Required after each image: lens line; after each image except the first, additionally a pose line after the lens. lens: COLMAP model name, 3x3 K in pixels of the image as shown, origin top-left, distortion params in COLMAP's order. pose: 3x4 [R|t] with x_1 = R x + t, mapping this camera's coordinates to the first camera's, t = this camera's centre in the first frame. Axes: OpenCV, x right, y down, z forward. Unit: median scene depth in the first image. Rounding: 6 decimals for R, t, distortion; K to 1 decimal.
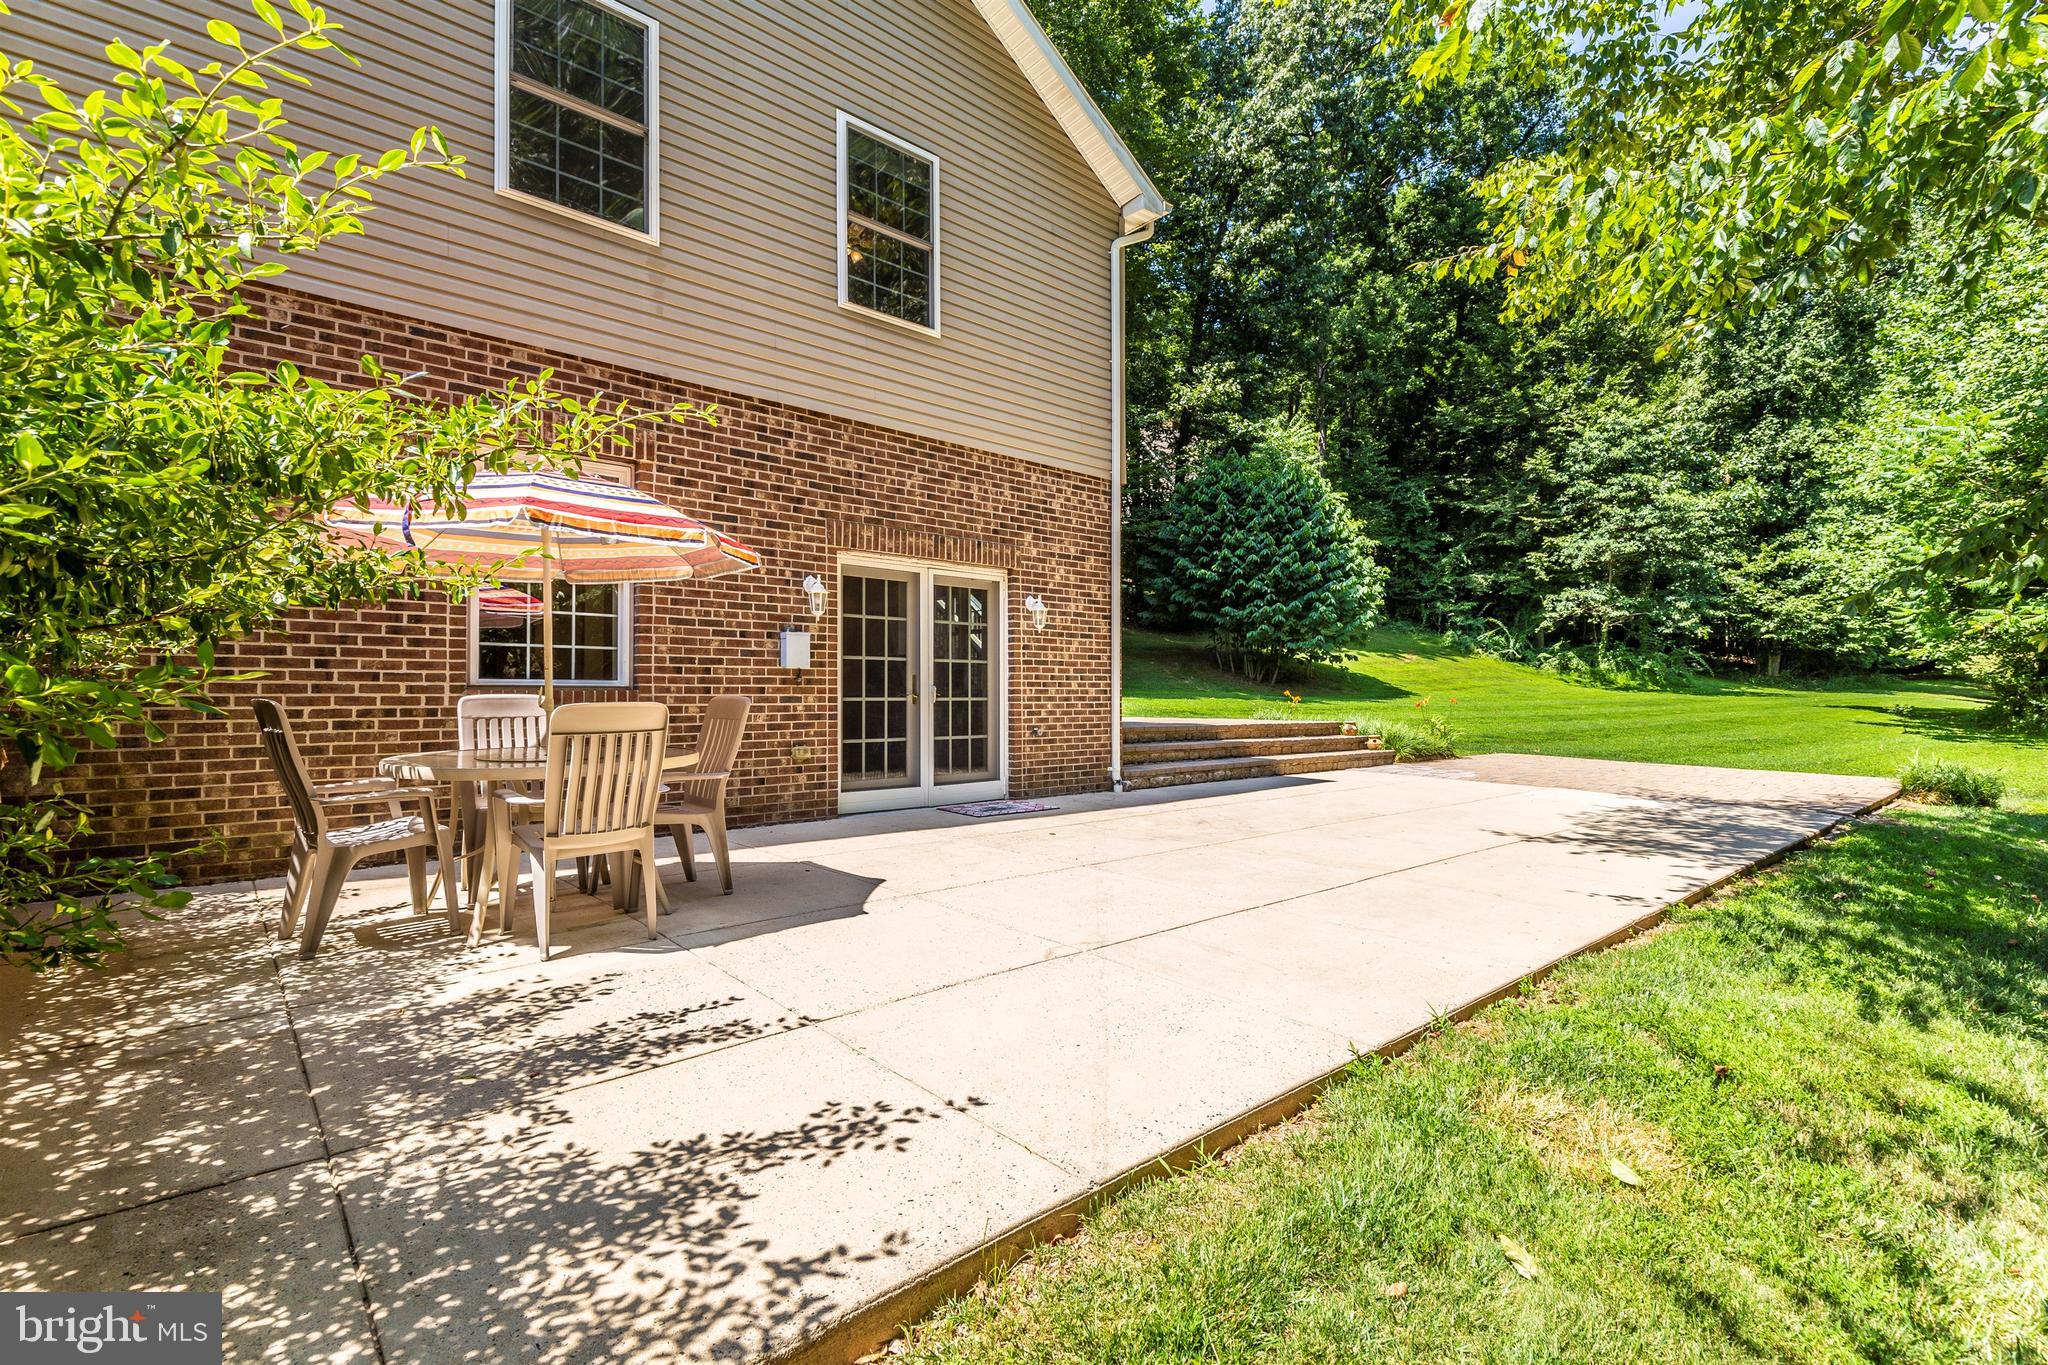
lens RADIAL K [[949.0, 0, 1024.0], [0, 949.0, 682.5], [0, 0, 1]] dist [0.031640, -0.016399]
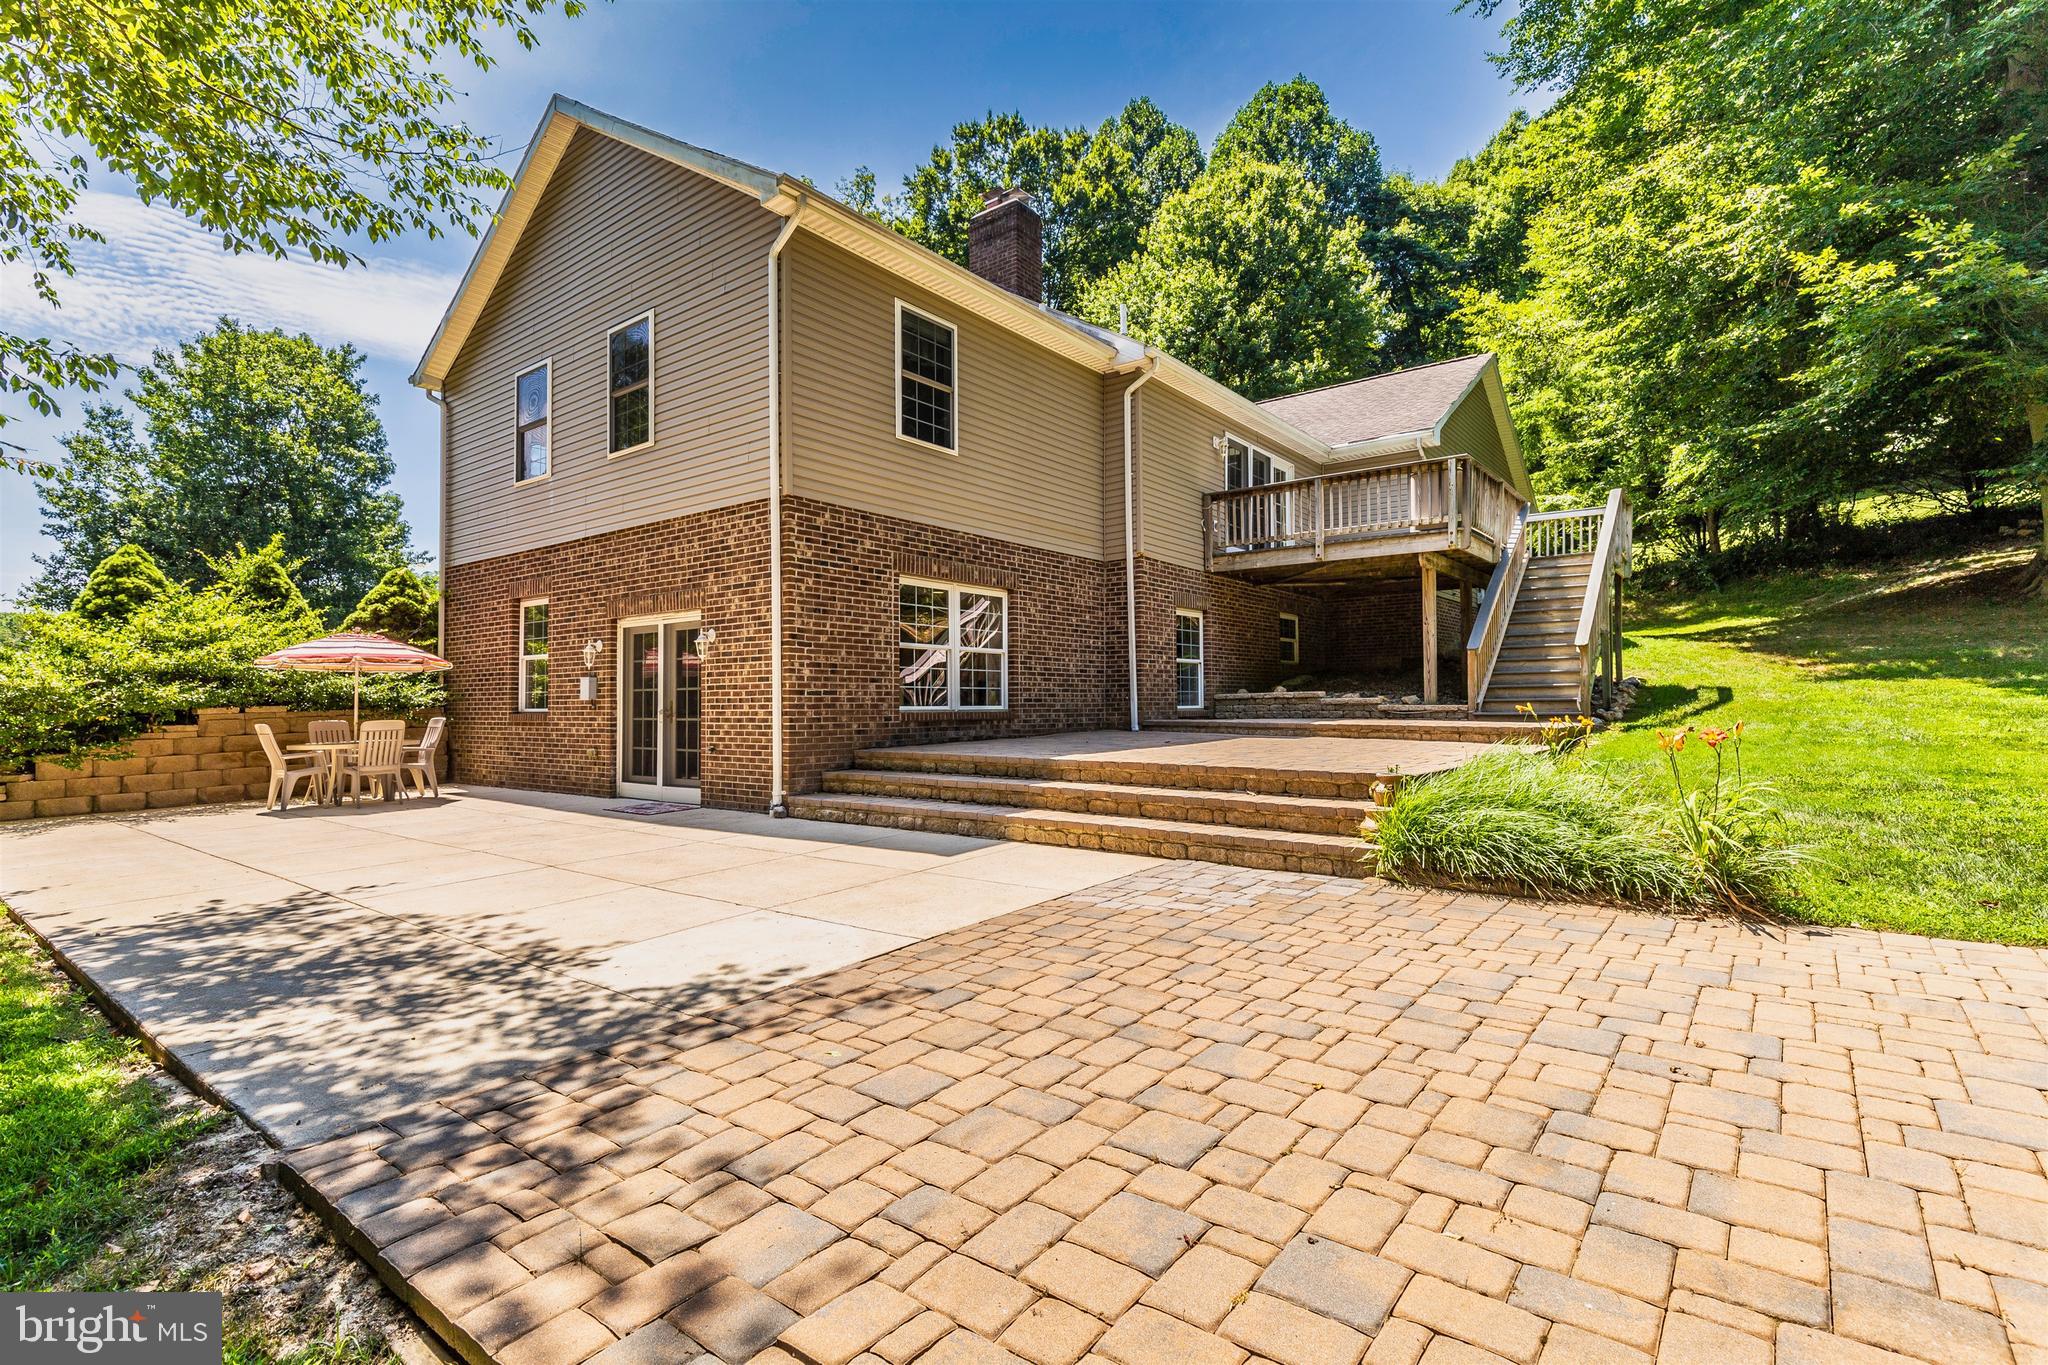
lens RADIAL K [[949.0, 0, 1024.0], [0, 949.0, 682.5], [0, 0, 1]] dist [0.031640, -0.016399]
pose [[0.165882, -0.024573, -0.985839, 1.185655], [0.022321, 0.999527, -0.021158, 0.004975], [0.985893, -0.018495, 0.166352, 1.177160]]
